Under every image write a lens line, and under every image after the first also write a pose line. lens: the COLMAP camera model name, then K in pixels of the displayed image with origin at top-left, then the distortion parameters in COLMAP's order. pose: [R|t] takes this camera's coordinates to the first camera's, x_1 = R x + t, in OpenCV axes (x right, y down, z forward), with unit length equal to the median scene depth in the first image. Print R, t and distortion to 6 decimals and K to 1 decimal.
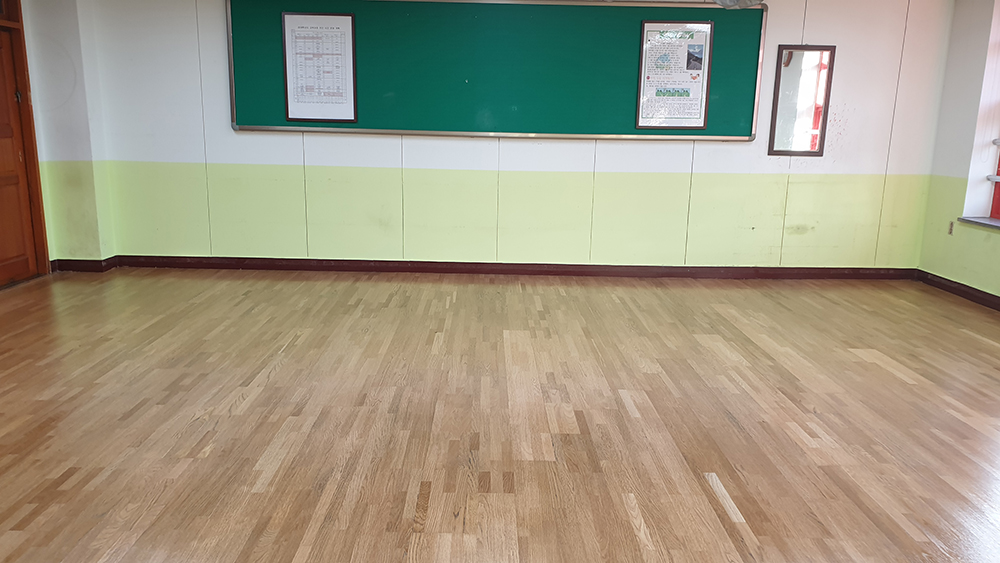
lens RADIAL K [[767.4, 0, 500.0], [0, 767.4, 281.5], [0, 0, 1]] dist [0.045842, -0.000676]
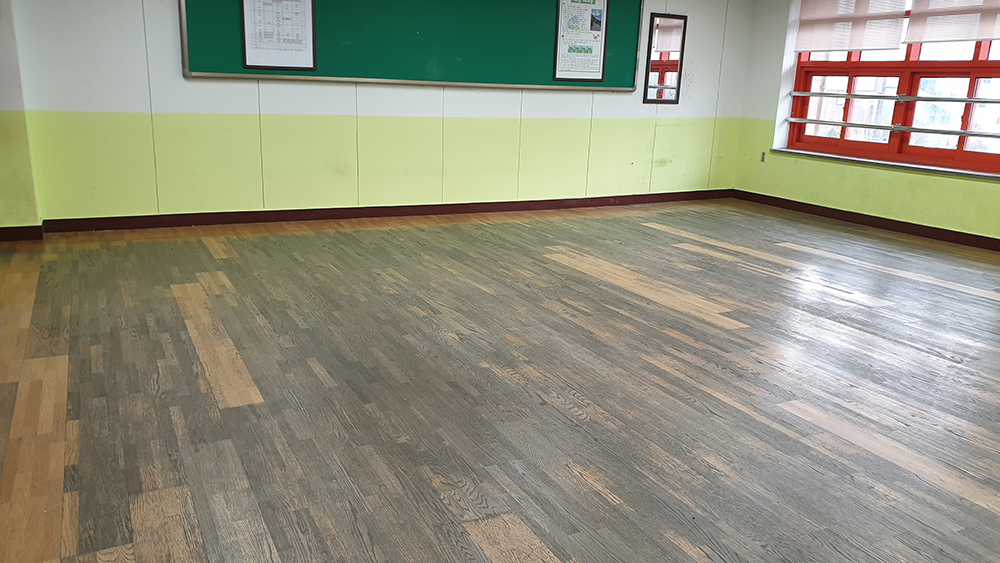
lens RADIAL K [[767.4, 0, 500.0], [0, 767.4, 281.5], [0, 0, 1]] dist [0.045842, -0.000676]
pose [[0.895678, -0.103287, 0.432543, -0.437666], [0.074383, 0.993747, 0.083271, 0.001285], [-0.438439, -0.042410, 0.897760, -0.024448]]
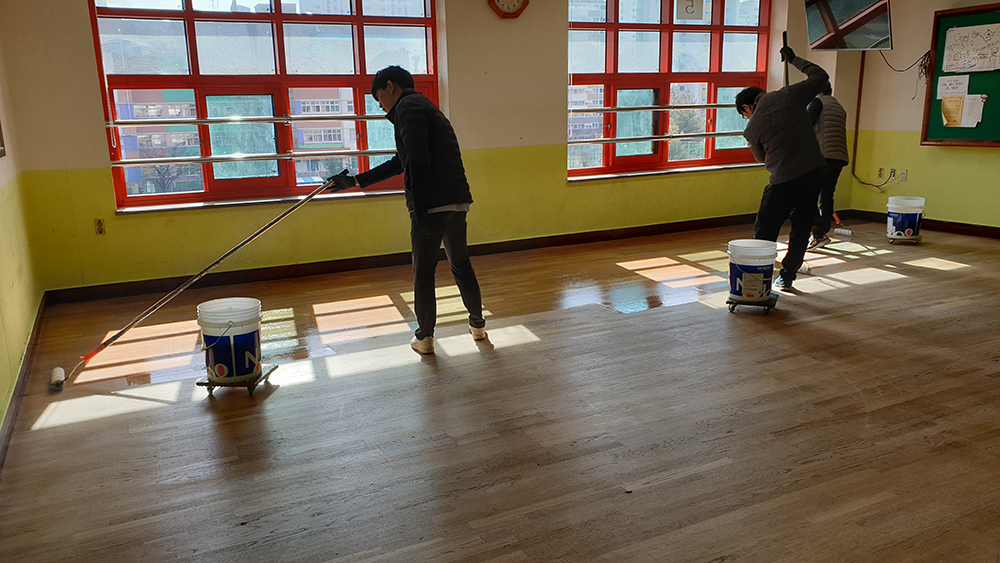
lens RADIAL K [[798.6, 0, 501.4], [0, 798.6, 255.3], [0, 0, 1]] dist [0.067135, 0.002616]
pose [[-0.447933, -0.173870, 0.876998, -0.384963], [0.200417, 0.936419, 0.288015, -0.202369], [-0.871315, 0.304776, -0.384606, 0.952895]]
